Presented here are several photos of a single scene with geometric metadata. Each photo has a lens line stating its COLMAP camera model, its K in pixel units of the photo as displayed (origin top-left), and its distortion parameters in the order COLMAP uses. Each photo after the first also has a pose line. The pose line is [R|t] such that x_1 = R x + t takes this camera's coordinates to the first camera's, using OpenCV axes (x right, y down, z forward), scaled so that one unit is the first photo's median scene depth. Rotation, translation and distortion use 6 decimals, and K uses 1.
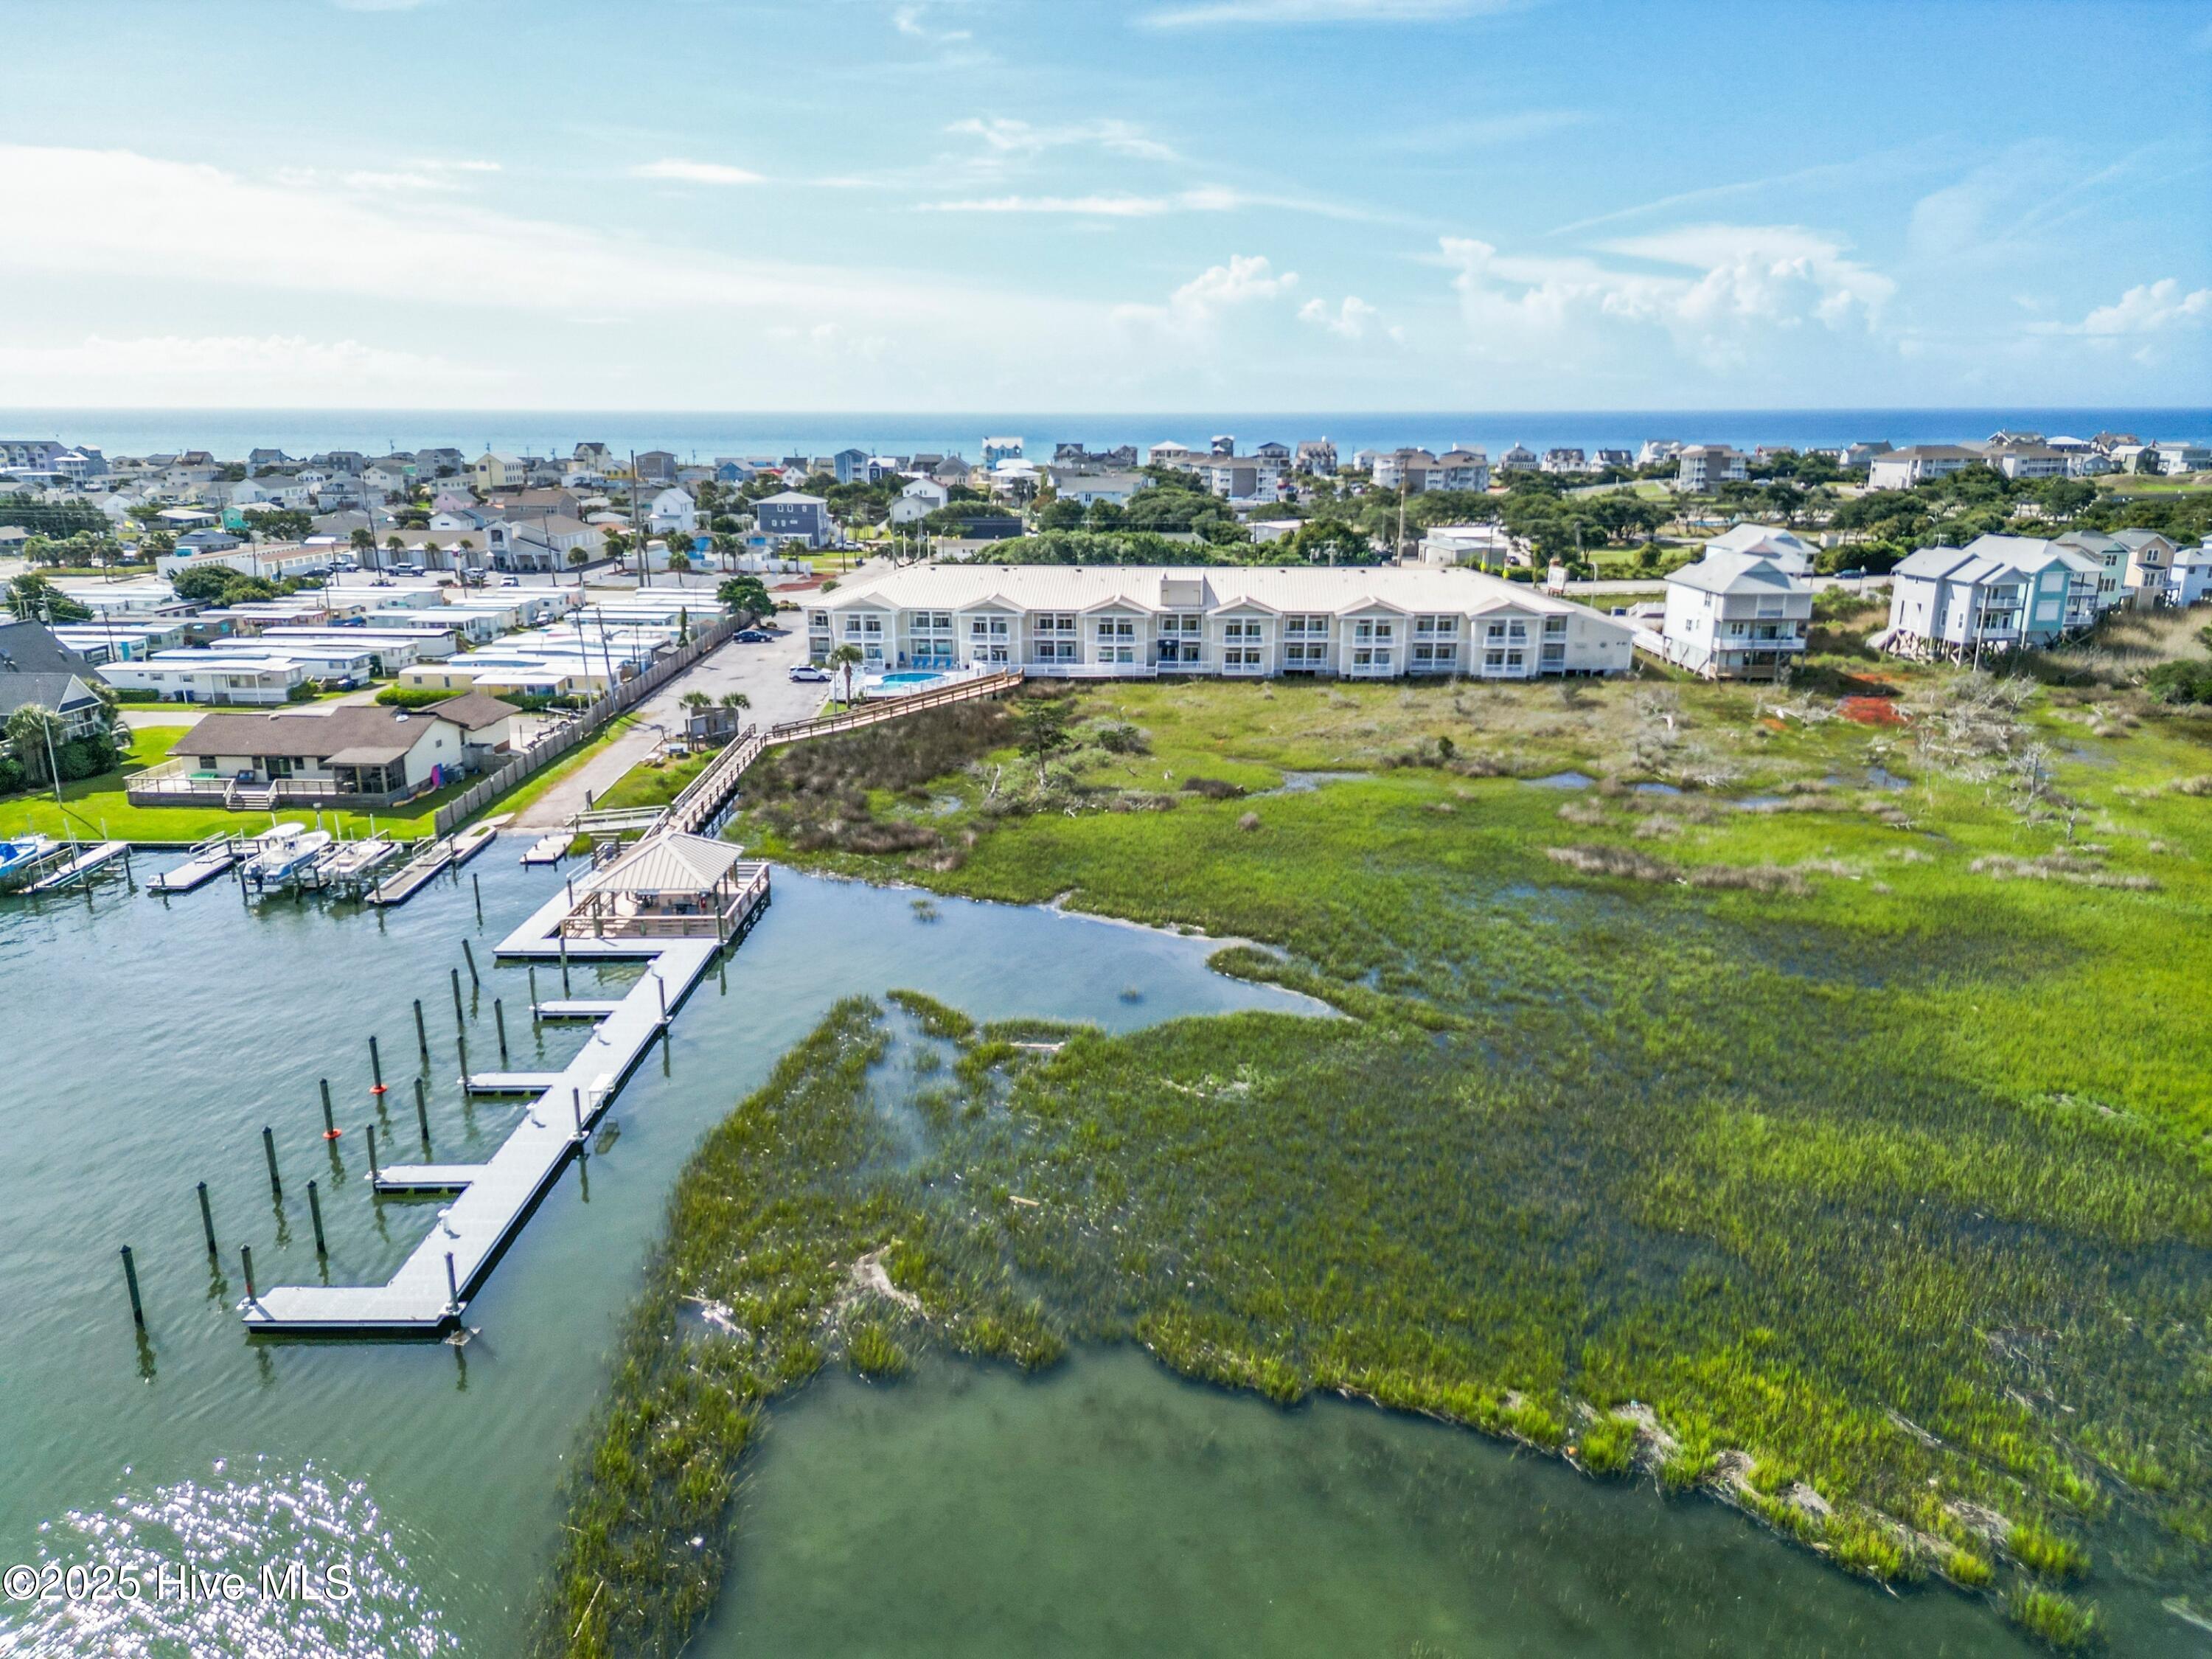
lens RADIAL K [[1570.8, 0, 1106.0], [0, 1570.8, 829.5], [0, 0, 1]] dist [0.079983, -0.080137]
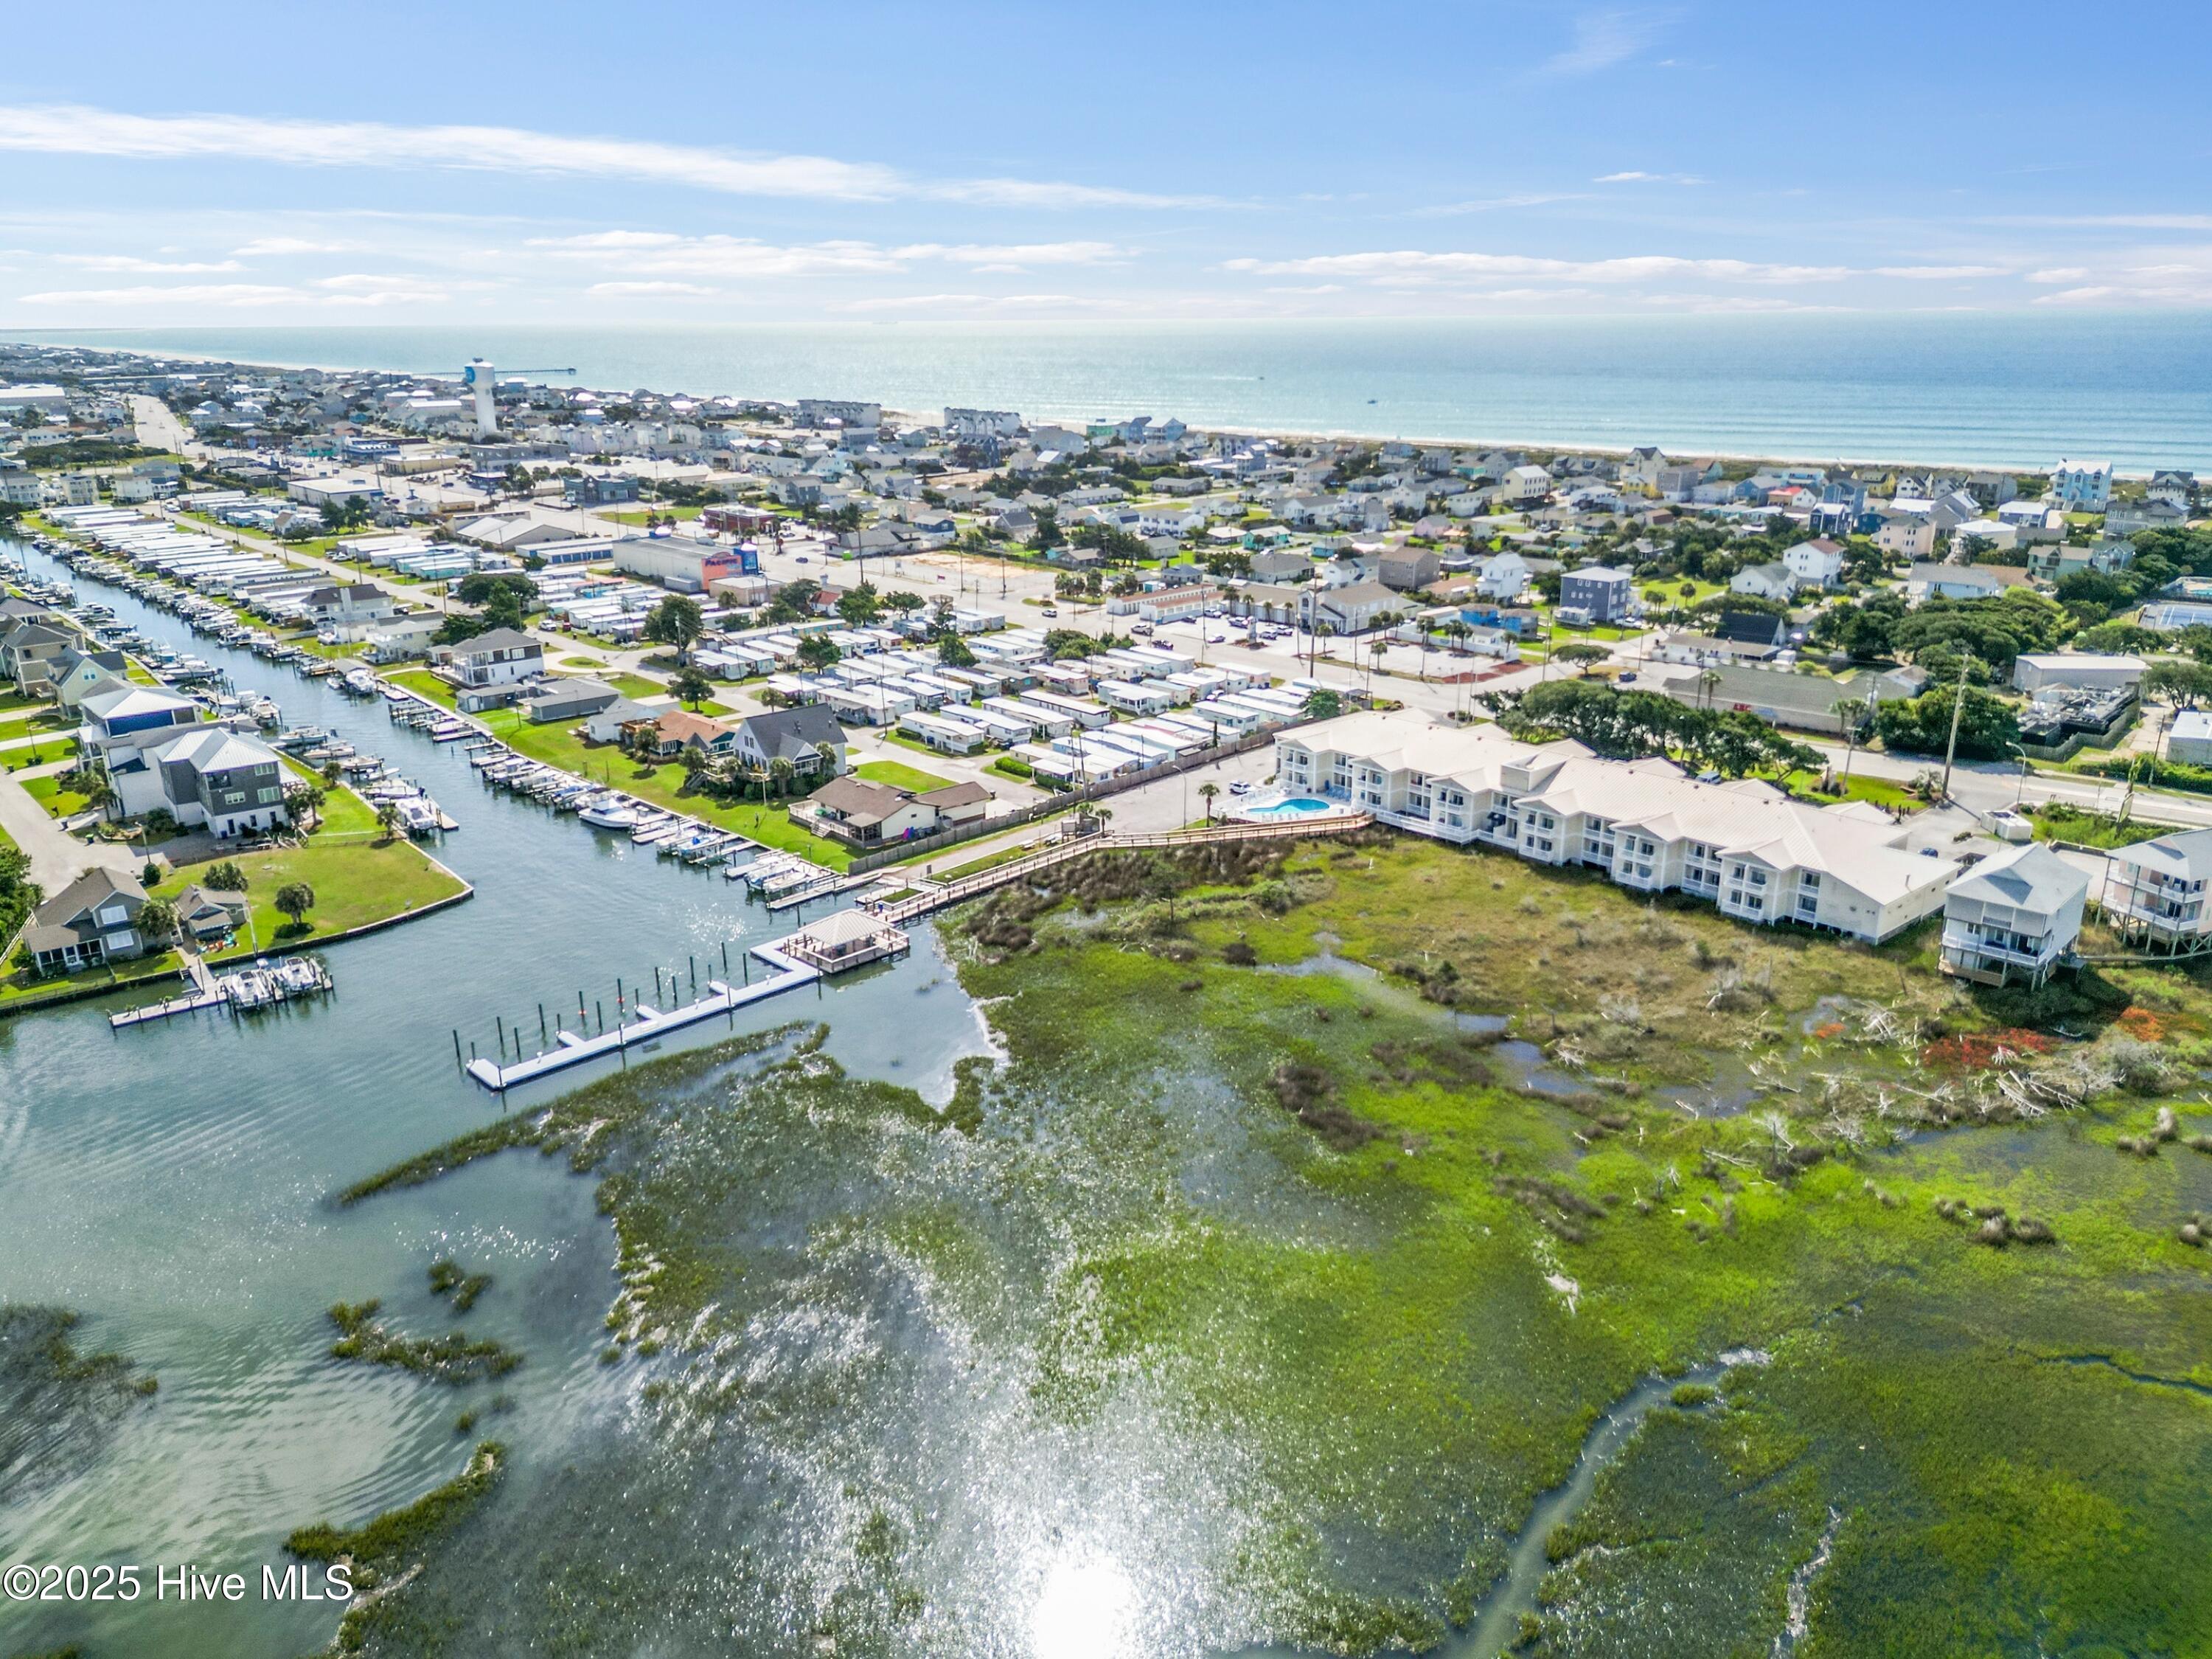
lens RADIAL K [[1570.8, 0, 1106.0], [0, 1570.8, 829.5], [0, 0, 1]] dist [0.079983, -0.080137]
pose [[0.694179, 0.222932, -0.684410, 1.027366], [-0.175500, 0.974555, 0.139435, -0.345498], [0.698079, 0.023321, 0.715640, -0.157532]]
